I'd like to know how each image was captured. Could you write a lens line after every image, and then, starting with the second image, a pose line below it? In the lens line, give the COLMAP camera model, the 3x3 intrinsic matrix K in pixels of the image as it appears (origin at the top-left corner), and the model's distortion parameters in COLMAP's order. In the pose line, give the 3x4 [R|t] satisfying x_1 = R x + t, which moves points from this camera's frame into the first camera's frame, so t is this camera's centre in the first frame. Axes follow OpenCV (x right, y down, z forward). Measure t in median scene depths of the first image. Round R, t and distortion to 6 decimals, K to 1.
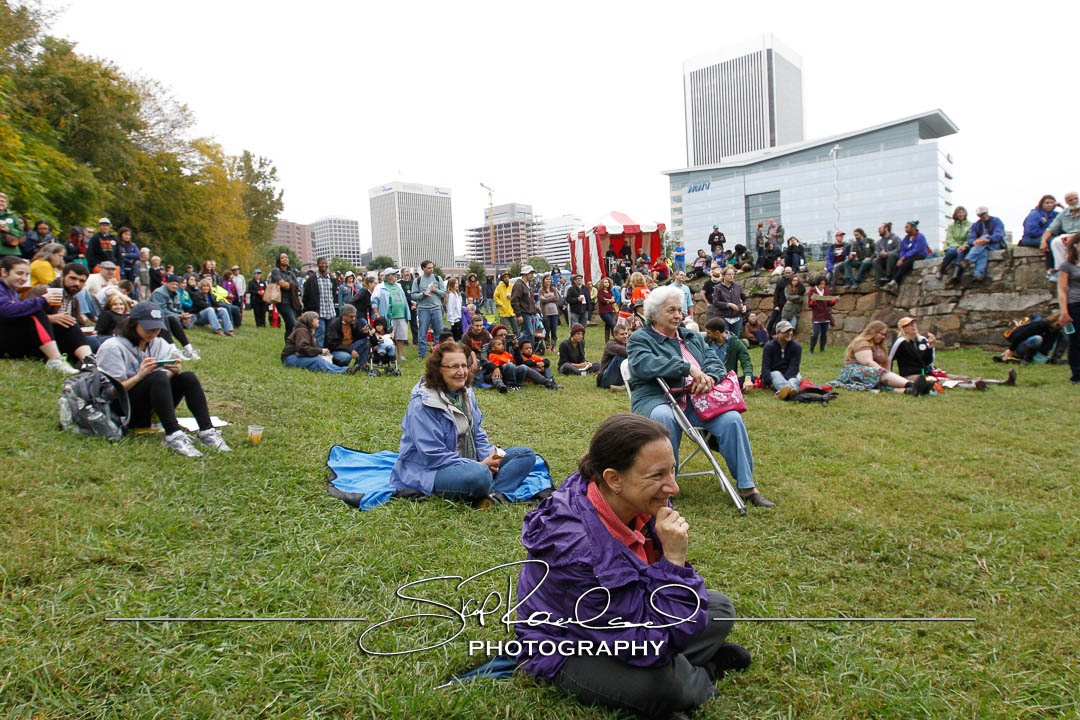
lens RADIAL K [[637.3, 0, 535.7], [0, 637.3, 358.2], [0, 0, 1]] dist [-0.062854, 0.032249]
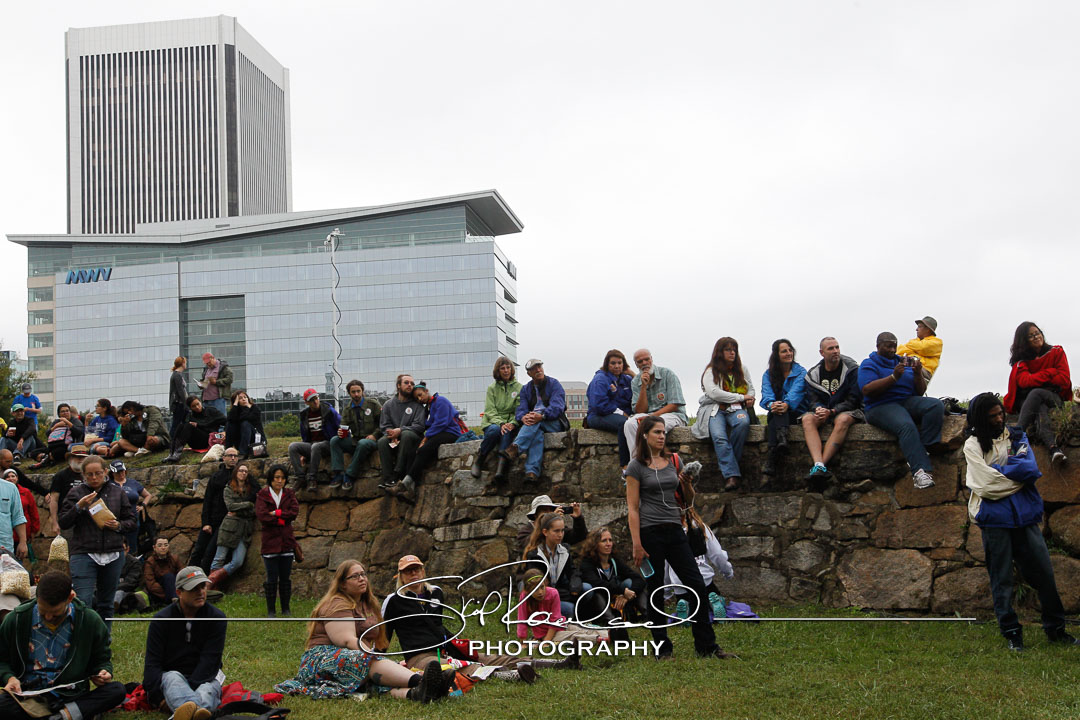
lens RADIAL K [[1238.8, 0, 540.0], [0, 1238.8, 360.0], [0, 0, 1]] dist [0.019616, 0.027057]
pose [[0.824863, 0.069456, 0.561050, 0.033874], [0.044162, 0.981475, -0.186430, -0.014404], [-0.563605, 0.178557, 0.806515, 0.009325]]
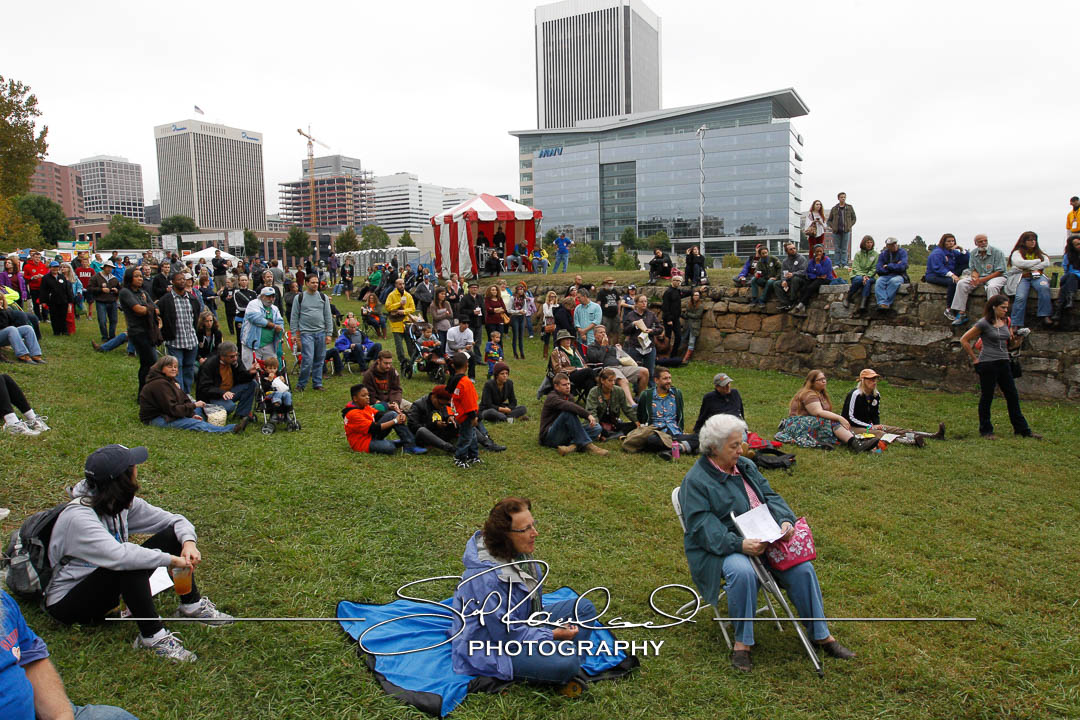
lens RADIAL K [[714.3, 0, 540.0], [0, 714.3, 360.0], [0, 0, 1]] dist [-0.057581, 0.039594]
pose [[0.970919, 0.001007, 0.239408, -0.092830], [-0.008384, 0.999521, 0.029800, -0.066904], [-0.239263, -0.030941, 0.970462, 0.015733]]
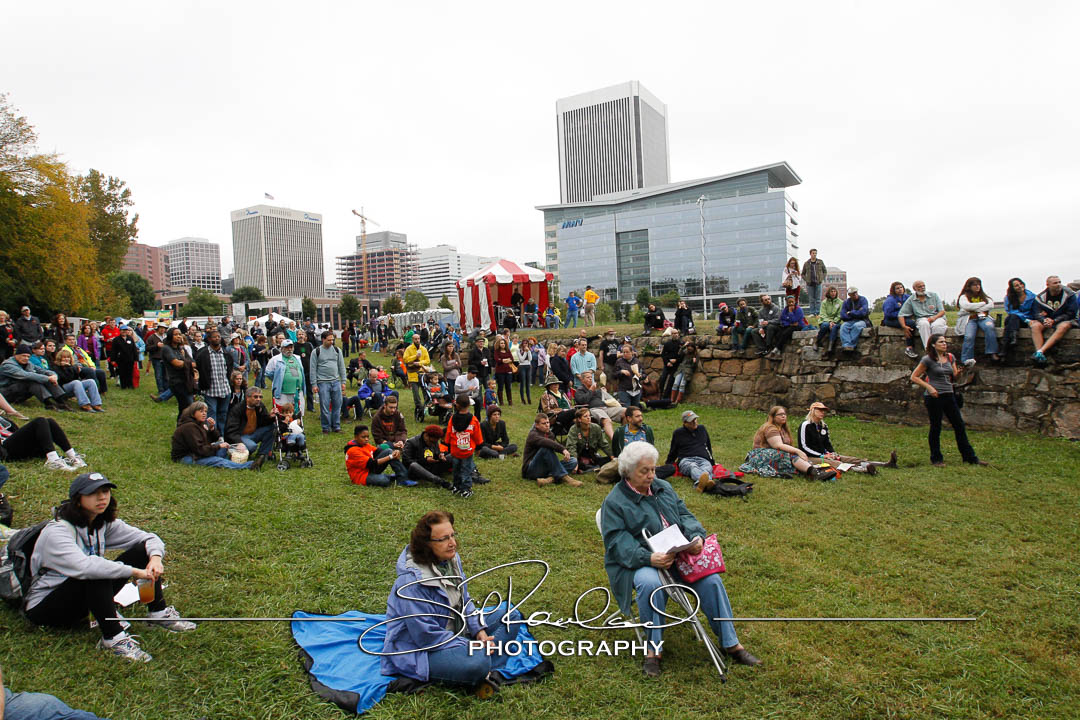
lens RADIAL K [[641.5, 0, 537.7], [0, 641.5, 358.3], [0, 0, 1]] dist [-0.063689, 0.033272]
pose [[0.980703, 0.000111, 0.195506, -0.048740], [0.009472, 0.998799, -0.048079, -0.059664], [-0.195276, 0.049003, 0.979523, 0.001933]]
